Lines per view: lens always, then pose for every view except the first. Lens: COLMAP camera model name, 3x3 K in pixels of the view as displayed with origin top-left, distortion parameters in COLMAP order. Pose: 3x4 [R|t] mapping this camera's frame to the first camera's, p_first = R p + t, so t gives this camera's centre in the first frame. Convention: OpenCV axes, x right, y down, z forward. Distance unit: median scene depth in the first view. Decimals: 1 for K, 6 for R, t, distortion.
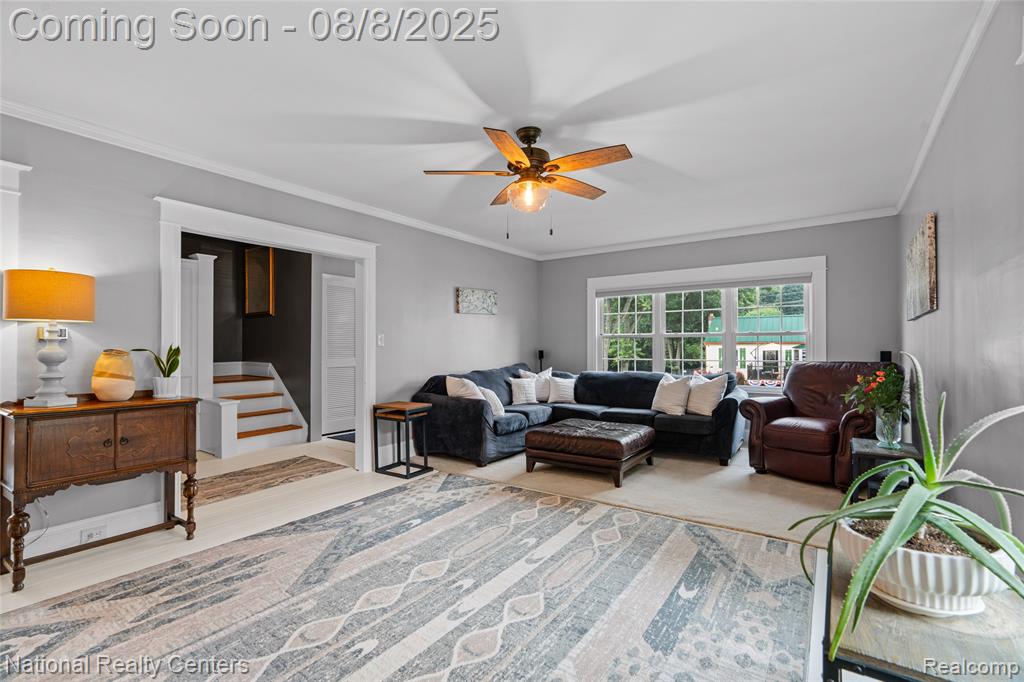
lens RADIAL K [[463.7, 0, 509.5], [0, 463.7, 342.6], [0, 0, 1]] dist [-0.001507, 0.000020]
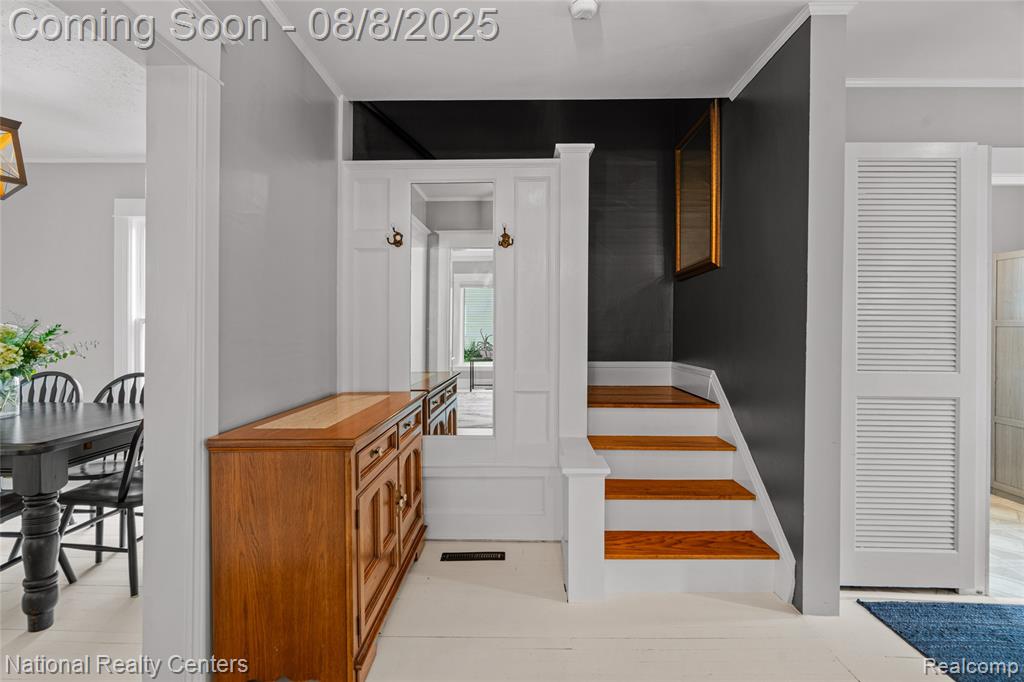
lens RADIAL K [[463.7, 0, 507.5], [0, 463.7, 335.0], [0, 0, 1]] dist [-0.001507, 0.000020]
pose [[0.550429, 0.011142, -0.834807, -0.532925], [-0.007124, 0.999937, 0.008649, 0.013068], [0.834851, 0.001187, 0.550474, 1.263843]]
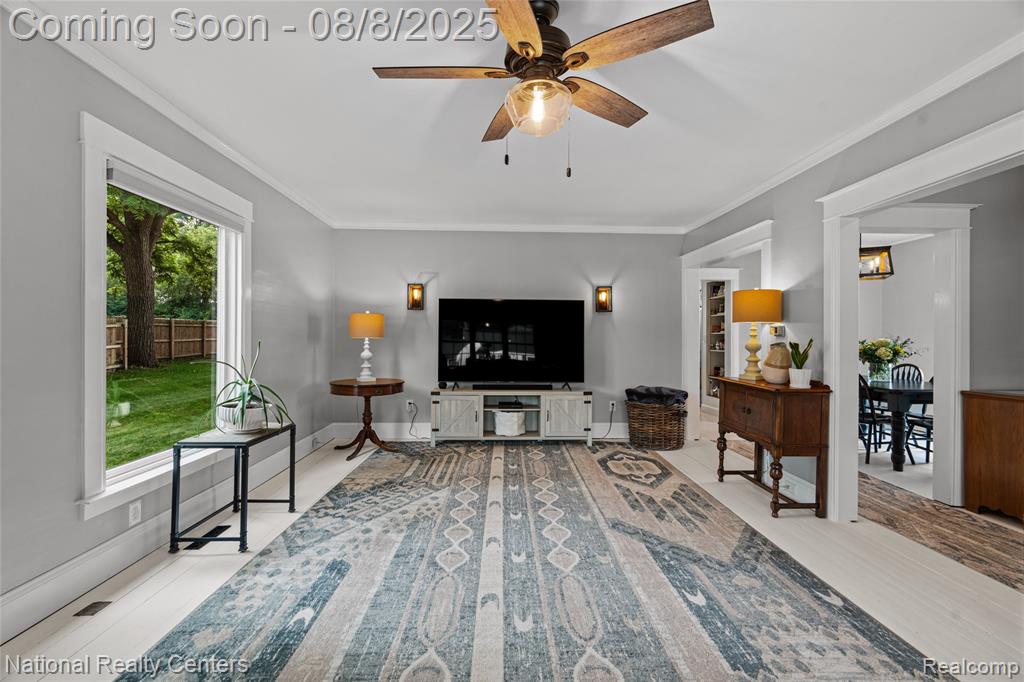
lens RADIAL K [[463.7, 0, 512.3], [0, 463.7, 337.8], [0, 0, 1]] dist [-0.001507, 0.000020]
pose [[-0.801035, 0.000573, -0.598617, 0.465164], [0.001992, 0.999997, -0.001709, 0.003937], [0.598614, -0.002561, -0.801033, 1.529728]]
